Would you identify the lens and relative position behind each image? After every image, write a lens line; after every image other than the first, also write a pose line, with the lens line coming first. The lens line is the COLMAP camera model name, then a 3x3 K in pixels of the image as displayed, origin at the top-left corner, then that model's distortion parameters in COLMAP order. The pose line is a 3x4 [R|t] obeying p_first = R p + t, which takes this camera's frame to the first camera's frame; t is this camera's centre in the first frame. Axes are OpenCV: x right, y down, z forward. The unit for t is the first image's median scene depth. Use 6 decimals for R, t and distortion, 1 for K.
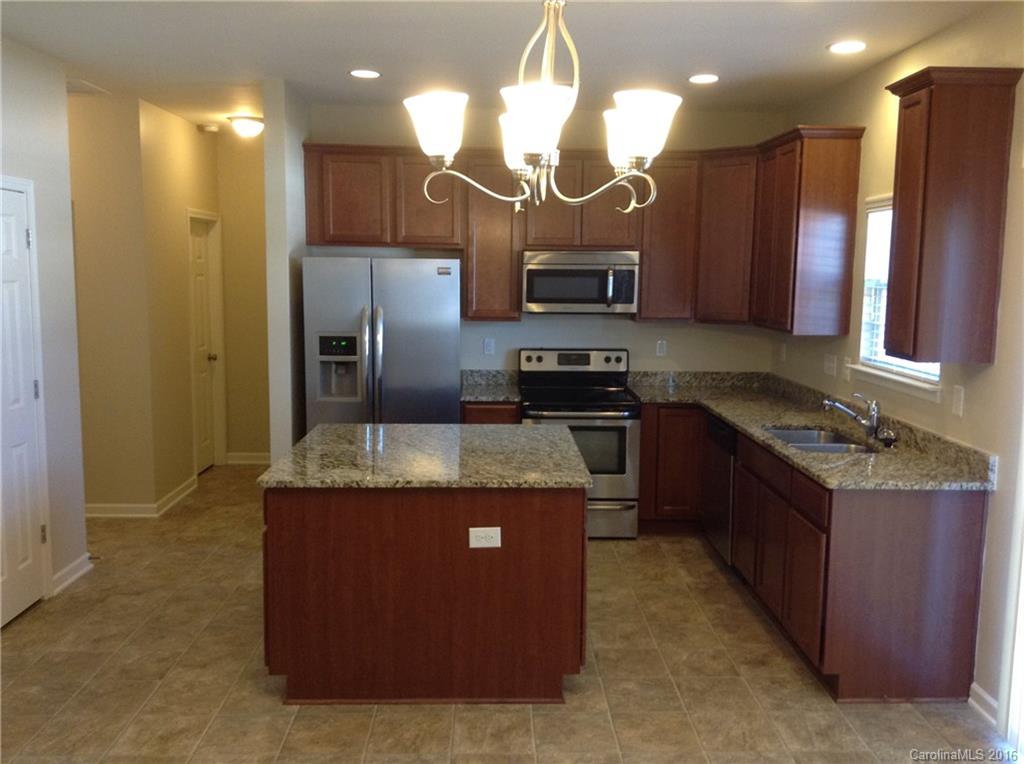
lens RADIAL K [[978.9, 0, 509.4], [0, 978.9, 396.2], [0, 0, 1]] dist [0.195605, -0.451960]
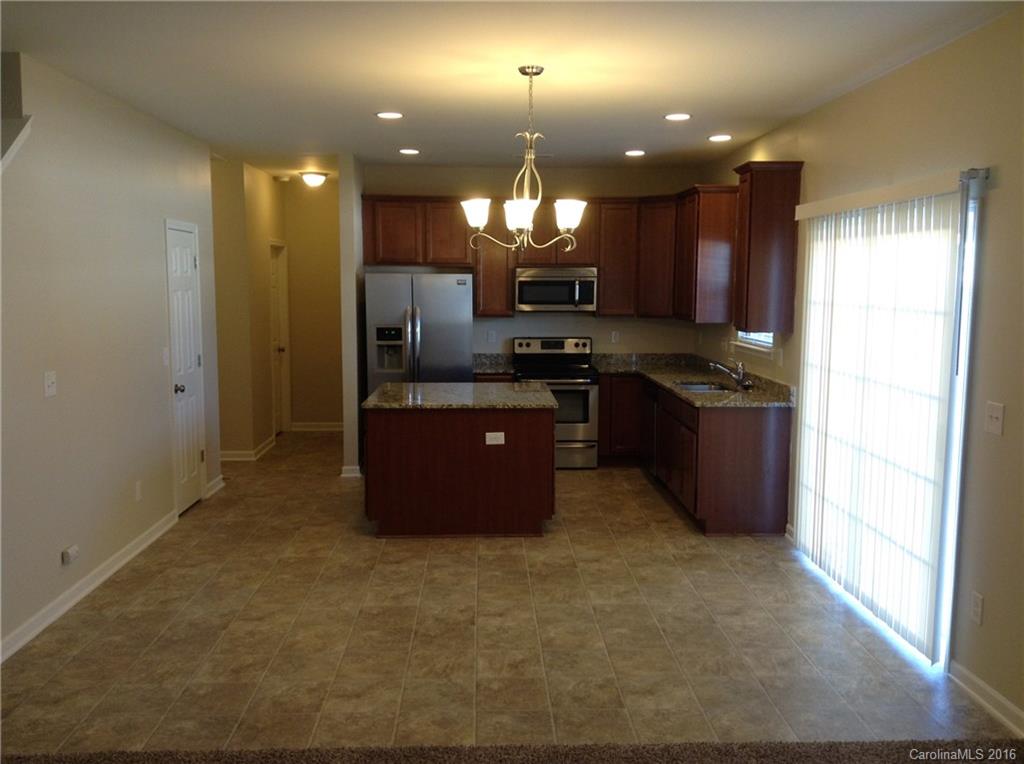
lens RADIAL K [[924.3, 0, 512.0], [0, 924.3, 382.0], [0, 0, 1]] dist [0.259800, -0.705745]
pose [[0.999911, -0.009151, 0.009697, -0.006375], [0.009359, 0.999721, -0.021690, 0.051729], [-0.009496, 0.021779, 0.999718, -0.379038]]
